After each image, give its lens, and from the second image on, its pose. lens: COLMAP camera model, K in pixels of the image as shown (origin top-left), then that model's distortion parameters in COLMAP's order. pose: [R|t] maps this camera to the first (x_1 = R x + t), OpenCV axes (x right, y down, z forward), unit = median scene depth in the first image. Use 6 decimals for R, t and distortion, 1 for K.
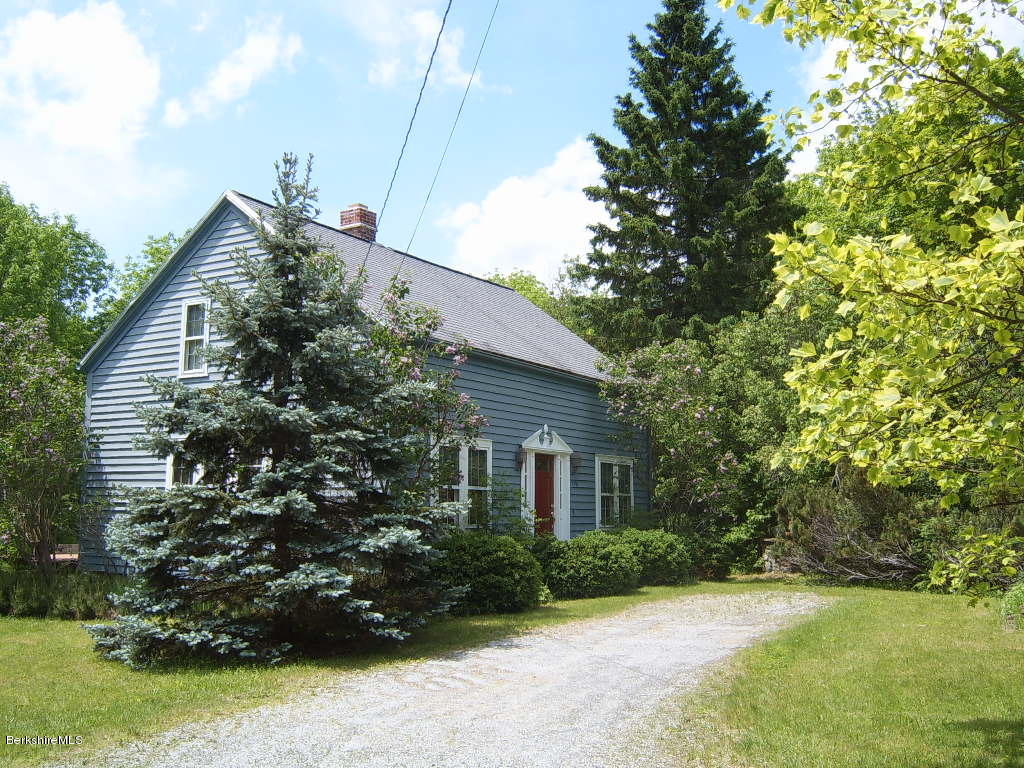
lens RADIAL K [[1064.5, 0, 512.0], [0, 1064.5, 384.0], [0, 0, 1]] dist [-0.144567, 0.011741]
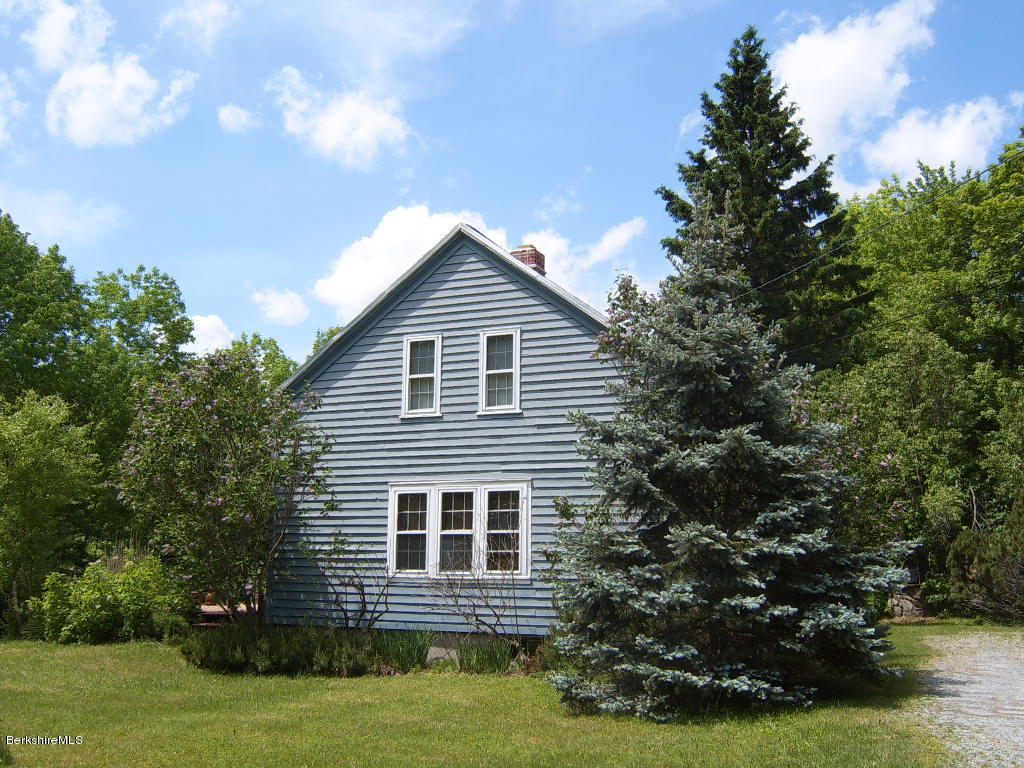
lens RADIAL K [[1064.5, 0, 512.0], [0, 1064.5, 384.0], [0, 0, 1]] dist [-0.144567, 0.011741]
pose [[0.991933, 0.023765, 0.124517, -0.275466], [-0.017575, 0.998566, -0.050572, 0.008809], [-0.125541, 0.047975, 0.990928, 0.027586]]
